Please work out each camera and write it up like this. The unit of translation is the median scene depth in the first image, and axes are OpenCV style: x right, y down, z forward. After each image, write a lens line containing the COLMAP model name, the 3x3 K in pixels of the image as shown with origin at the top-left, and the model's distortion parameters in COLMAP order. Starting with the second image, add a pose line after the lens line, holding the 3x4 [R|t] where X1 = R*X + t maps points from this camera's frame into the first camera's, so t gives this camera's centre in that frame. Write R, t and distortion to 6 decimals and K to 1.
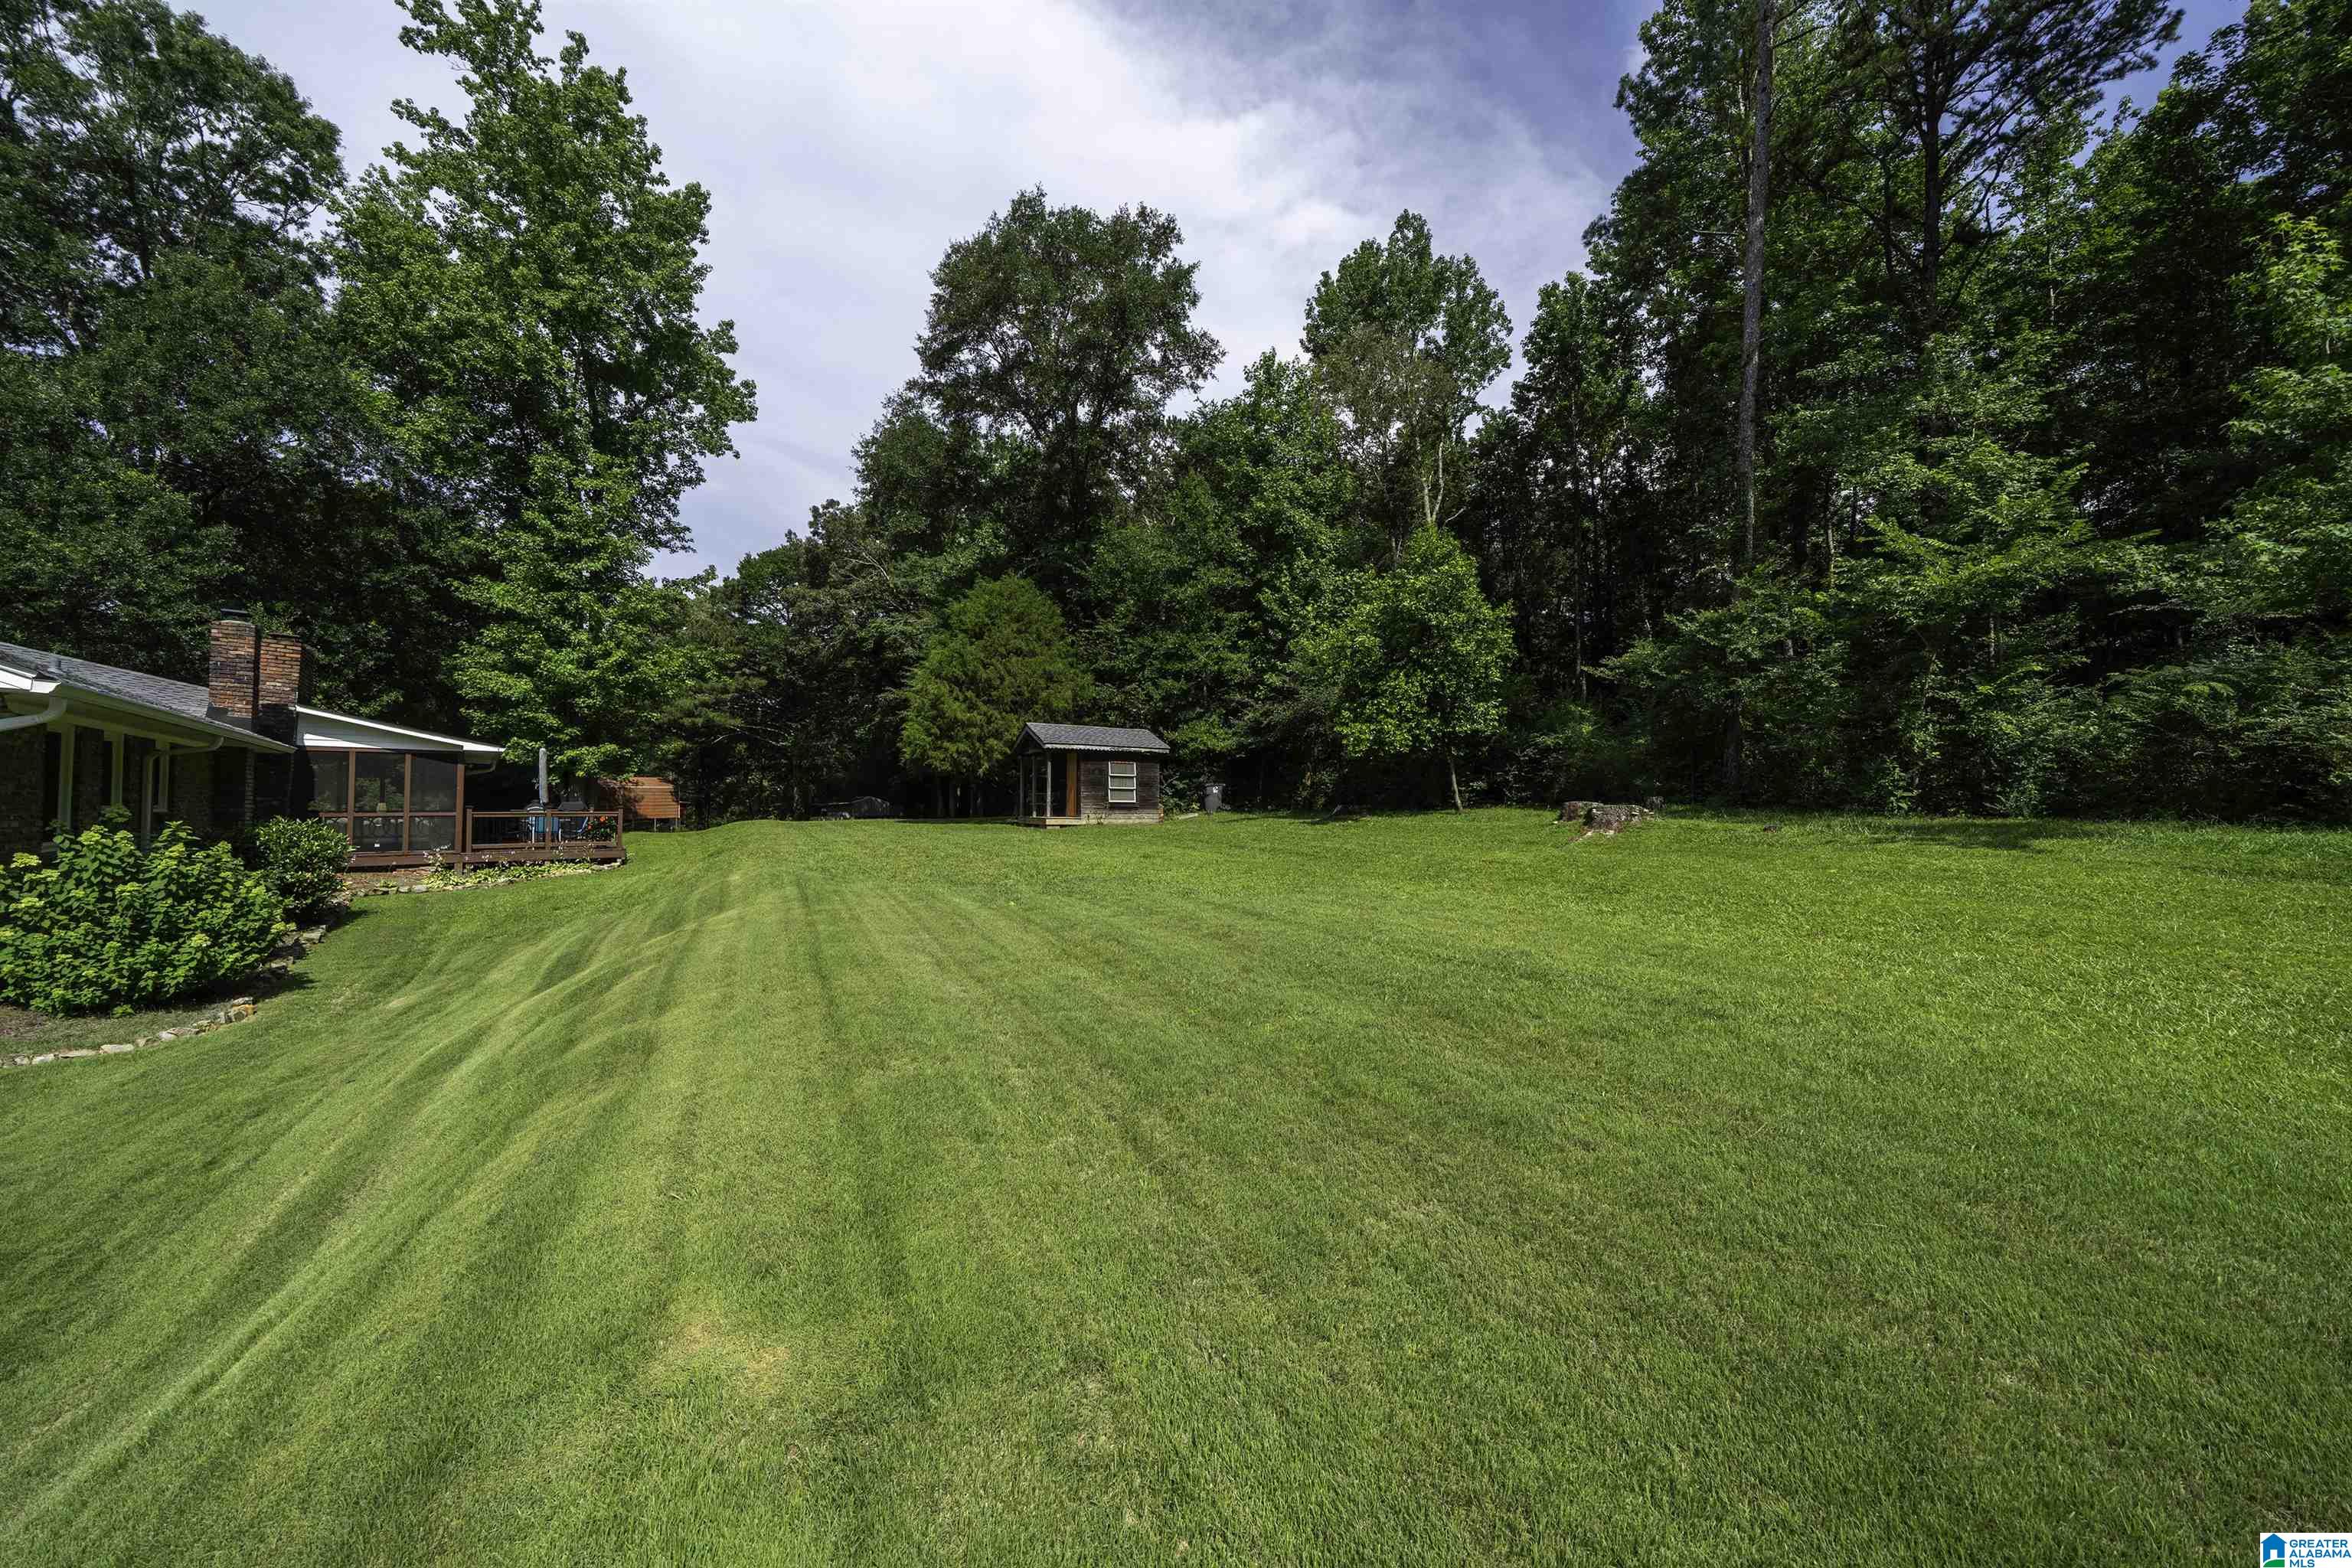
lens RADIAL K [[816.0, 0, 1173.4], [0, 816.0, 787.0], [0, 0, 1]] dist [-0.000453, -0.000023]
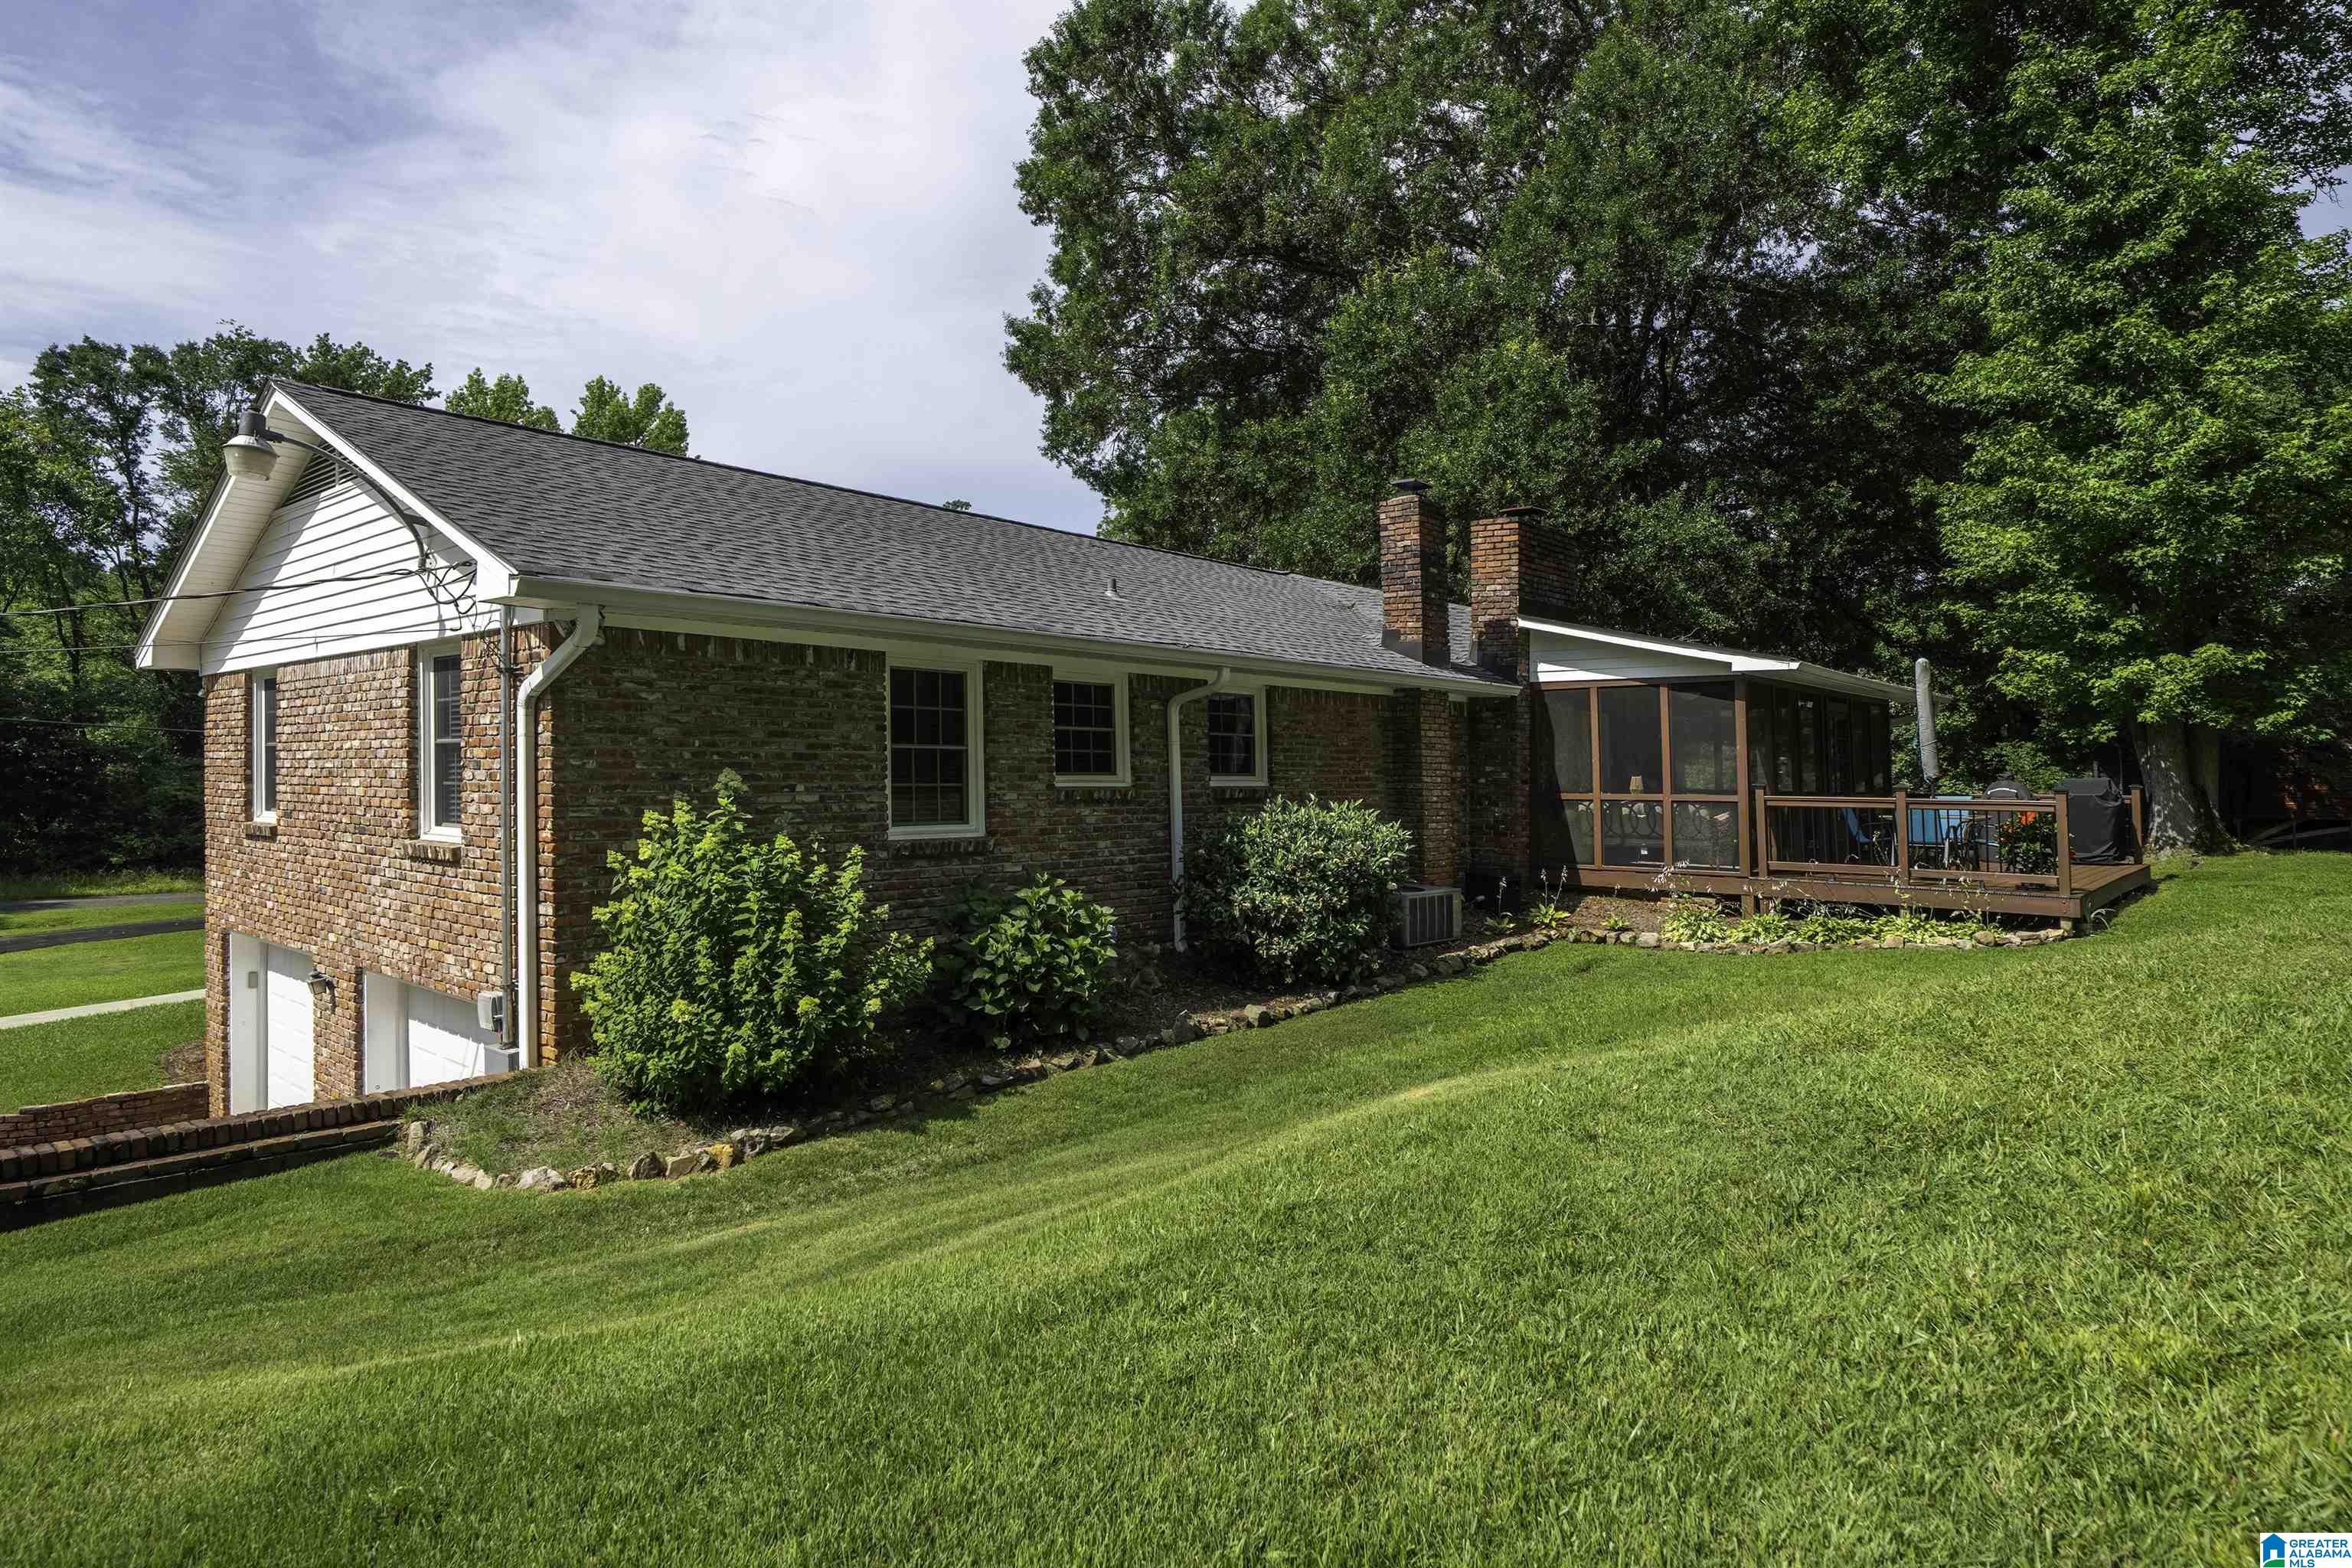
lens RADIAL K [[1292.1, 0, 1180.6], [0, 1292.1, 728.0], [0, 0, 1]] dist [-0.002056, -0.000265]
pose [[0.121086, -0.036091, -0.991986, -0.085904], [0.012227, 0.999317, -0.034865, 0.009290], [0.992567, -0.007907, 0.121444, 0.395990]]
